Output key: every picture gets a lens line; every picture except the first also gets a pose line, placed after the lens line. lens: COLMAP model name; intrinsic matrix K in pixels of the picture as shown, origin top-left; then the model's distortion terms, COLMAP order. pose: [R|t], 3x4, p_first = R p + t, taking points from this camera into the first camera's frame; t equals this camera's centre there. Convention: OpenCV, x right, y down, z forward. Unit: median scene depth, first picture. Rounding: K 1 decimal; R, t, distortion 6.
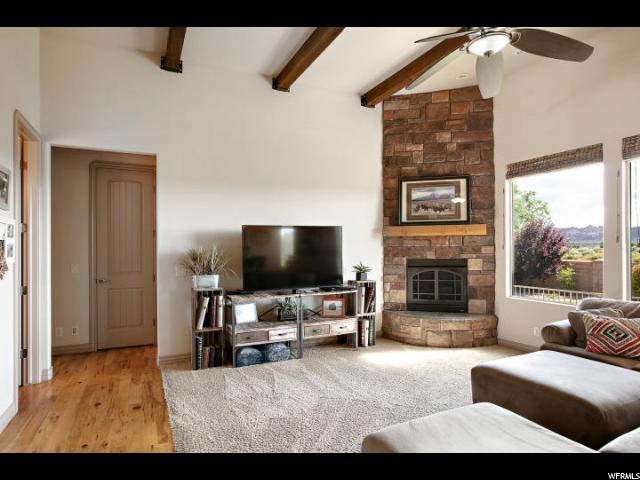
lens RADIAL K [[374.6, 0, 319.2], [0, 374.6, 246.5], [0, 0, 1]] dist [-0.006118, 0.007123]
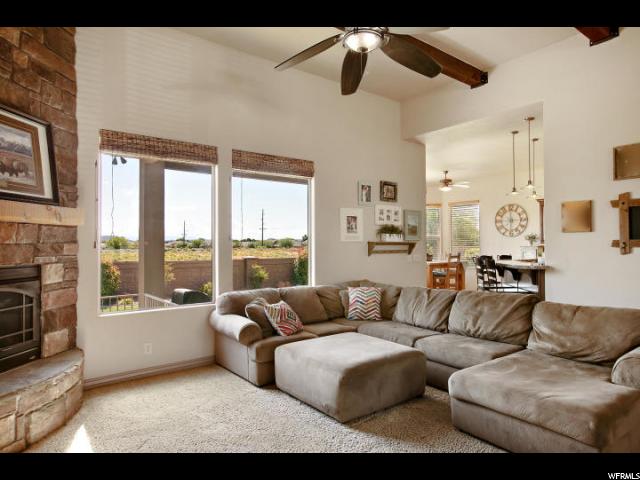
lens RADIAL K [[386.1, 0, 325.5], [0, 386.1, 239.1], [0, 0, 1]] dist [-0.013644, 0.026105]
pose [[-0.198086, 0.018880, 0.980003, -0.284778], [0.002032, 0.999820, -0.018851, 0.005521], [-0.980183, -0.001743, -0.198089, 0.699840]]
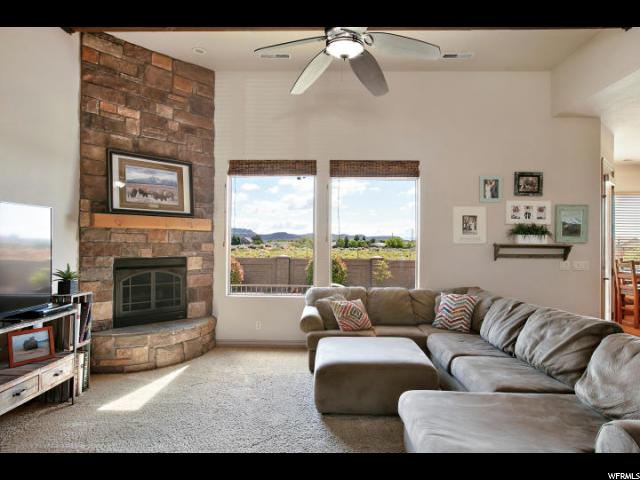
lens RADIAL K [[388.7, 0, 323.2], [0, 388.7, 240.7], [0, 0, 1]] dist [-0.034029, 0.022142]
pose [[0.455503, 0.016240, 0.890086, -0.274906], [-0.012863, 0.999849, -0.011660, 0.001219], [-0.890141, -0.006138, 0.455643, 0.304586]]
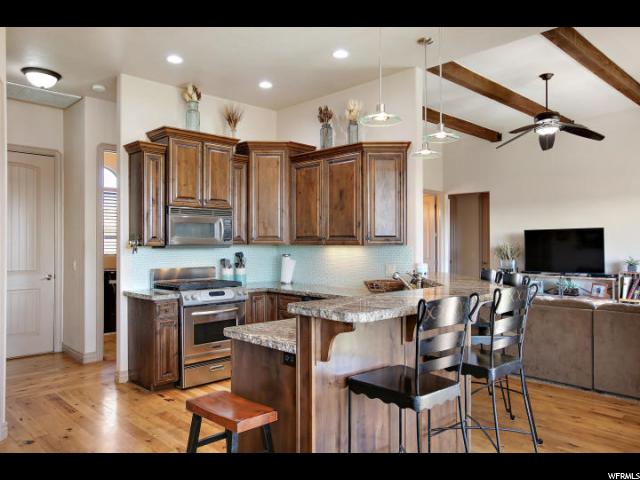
lens RADIAL K [[482.3, 0, 320.9], [0, 482.3, 242.0], [0, 0, 1]] dist [-0.007221, -0.000237]
pose [[0.310928, 0.002243, -0.950431, 1.232615], [0.000046, 0.999997, 0.002375, -0.008212], [0.950433, -0.000782, 0.310927, -0.394868]]
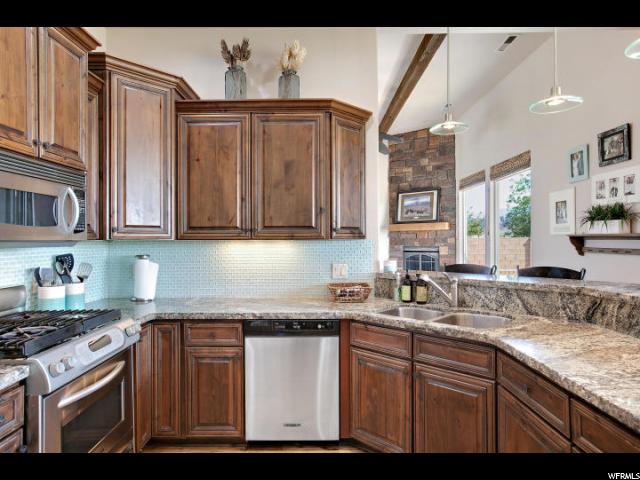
lens RADIAL K [[386.1, 0, 318.6], [0, 386.1, 236.0], [0, 0, 1]] dist [-0.013644, 0.026105]
pose [[0.898199, -0.003879, -0.439572, 0.638214], [0.002362, 0.999989, -0.003998, -0.002518], [0.439583, 0.002553, 0.898198, -0.521450]]
